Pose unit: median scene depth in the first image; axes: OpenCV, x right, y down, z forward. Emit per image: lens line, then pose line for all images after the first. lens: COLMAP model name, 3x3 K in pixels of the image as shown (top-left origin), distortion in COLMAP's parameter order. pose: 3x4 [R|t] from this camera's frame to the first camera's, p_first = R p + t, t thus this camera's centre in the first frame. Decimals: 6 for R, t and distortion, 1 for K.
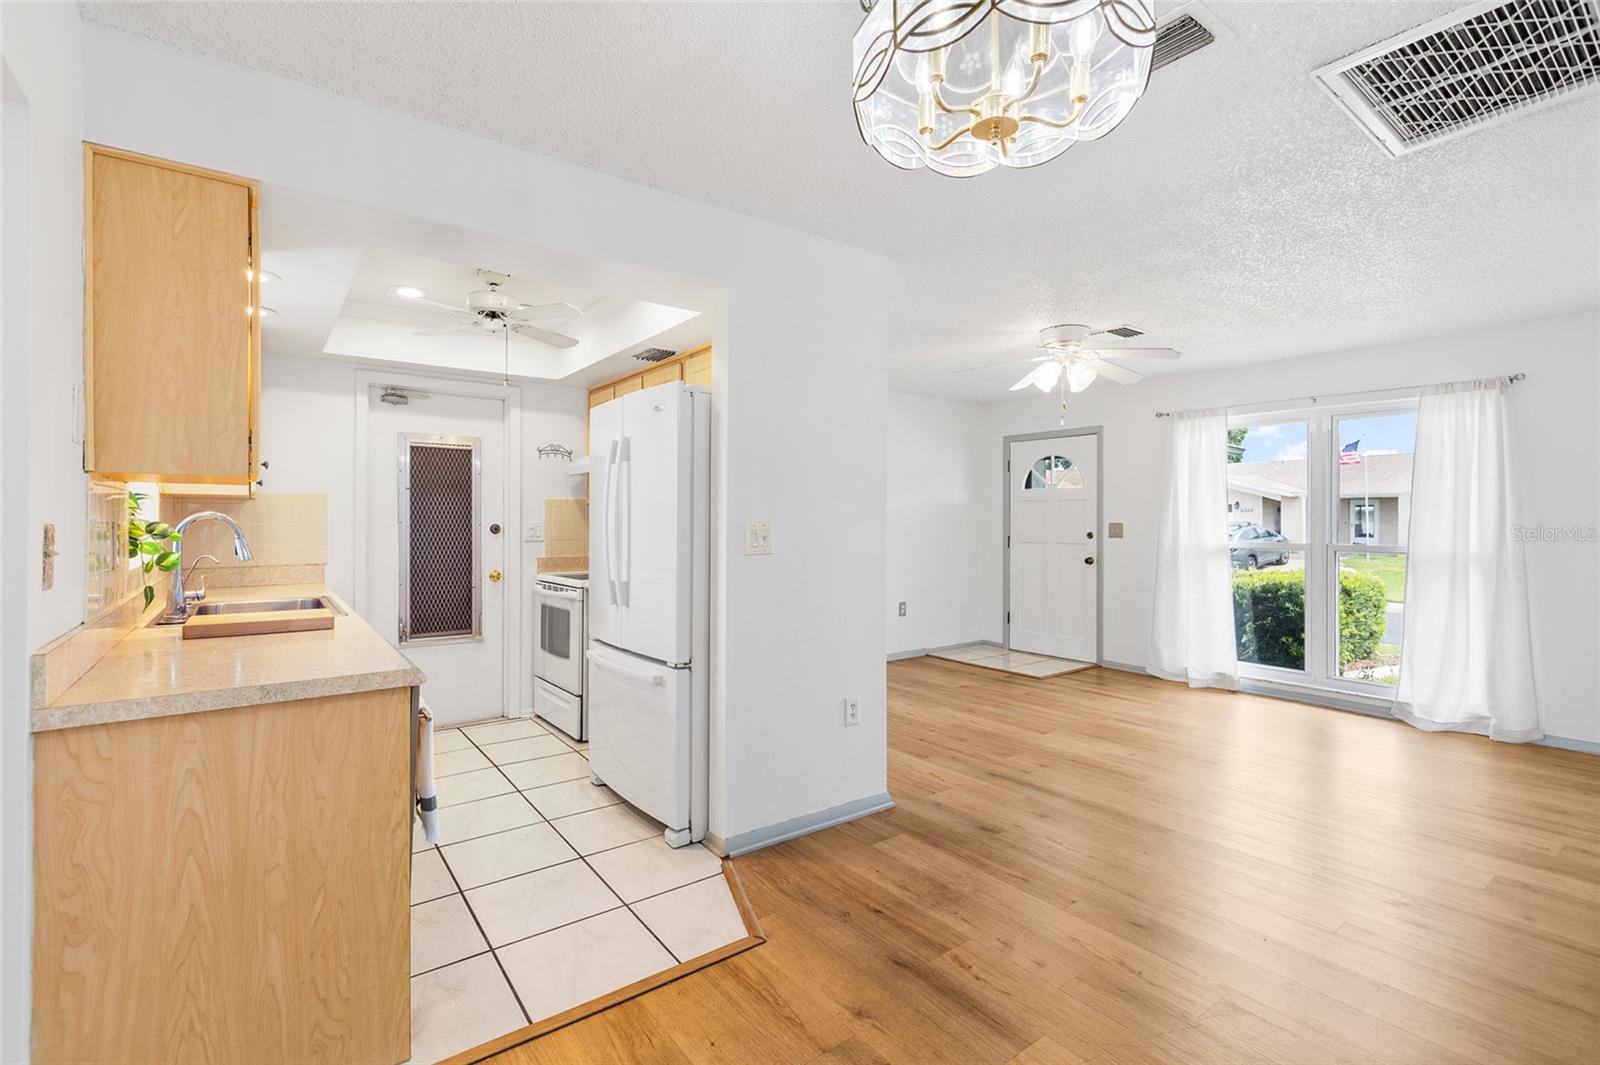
lens RADIAL K [[720.4, 0, 808.8], [0, 720.4, 519.5], [0, 0, 1]] dist [0.003938, -0.000832]
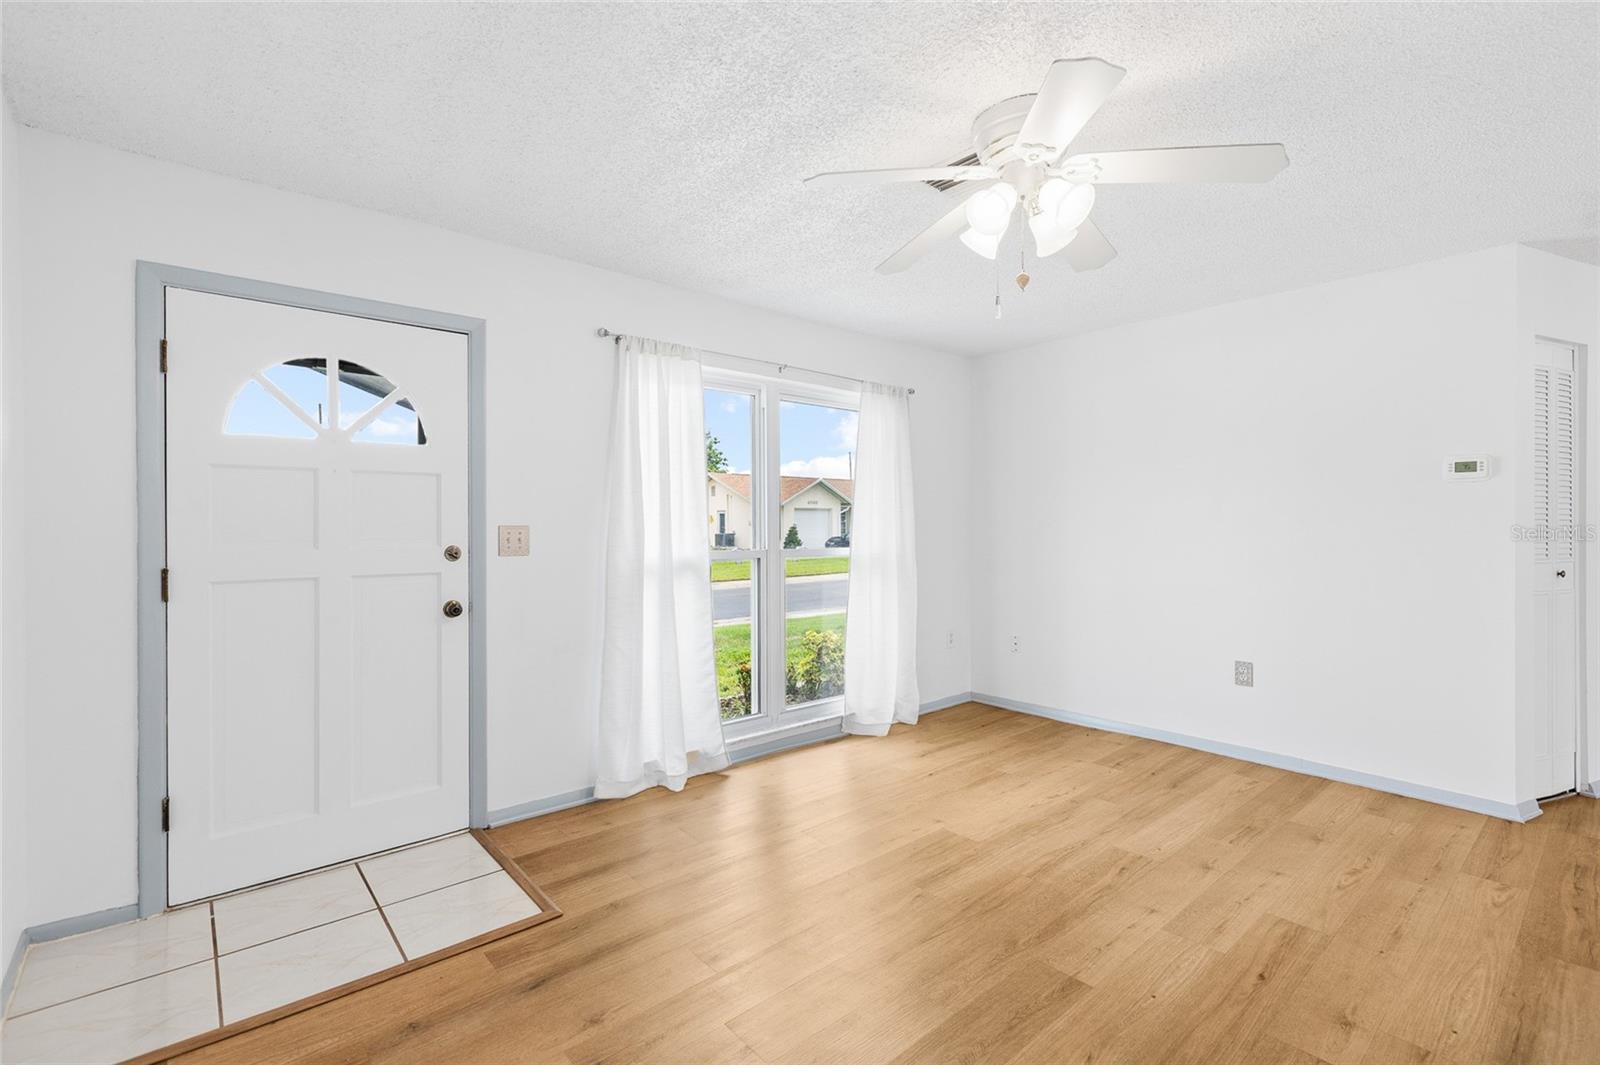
lens RADIAL K [[720.4, 0, 810.9], [0, 720.4, 523.1], [0, 0, 1]] dist [0.003938, -0.000832]
pose [[-0.069426, -0.001825, 0.997585, -0.117711], [-0.000055, 0.999998, 0.001826, 0.002888], [-0.997587, 0.000072, -0.069426, 1.197927]]
